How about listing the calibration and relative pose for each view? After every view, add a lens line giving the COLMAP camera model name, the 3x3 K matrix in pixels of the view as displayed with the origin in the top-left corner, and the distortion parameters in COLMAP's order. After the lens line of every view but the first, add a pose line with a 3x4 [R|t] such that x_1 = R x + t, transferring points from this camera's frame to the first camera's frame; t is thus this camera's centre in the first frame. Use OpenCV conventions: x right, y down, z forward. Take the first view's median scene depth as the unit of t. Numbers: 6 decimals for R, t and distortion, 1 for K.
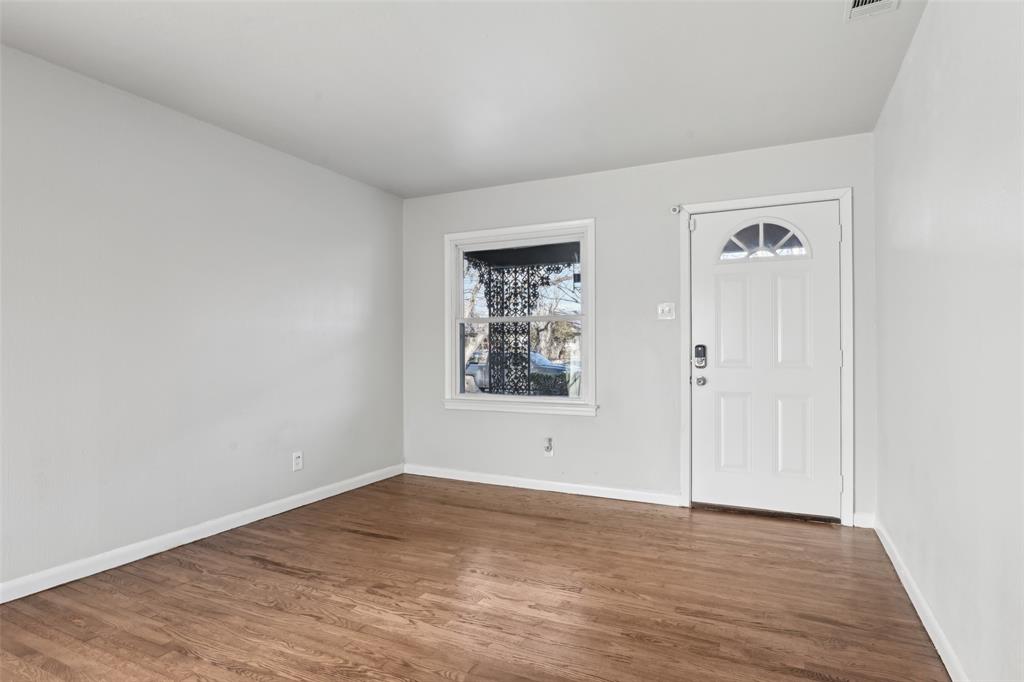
lens RADIAL K [[559.2, 0, 502.0], [0, 559.2, 343.7], [0, 0, 1]] dist [-0.024369, -0.007621]
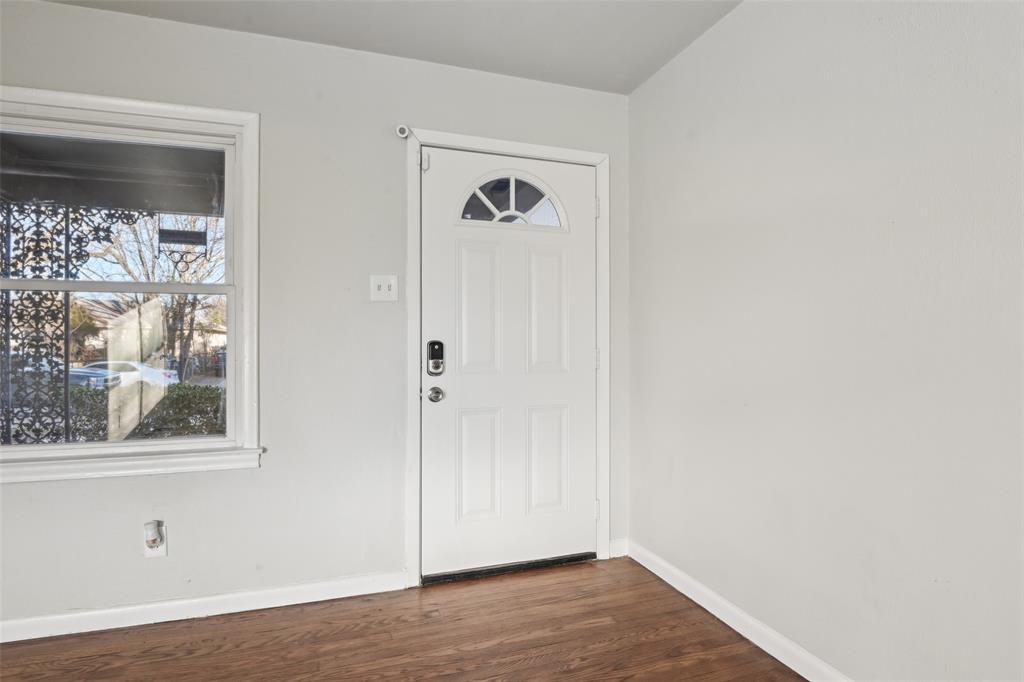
lens RADIAL K [[532.7, 0, 511.6], [0, 532.7, 342.3], [0, 0, 1]] dist [-0.020916, -0.003833]
pose [[0.689965, 0.005428, 0.723822, -0.045787], [-0.006021, 0.999980, -0.001759, 0.004024], [-0.723818, -0.003145, 0.689984, 0.482146]]
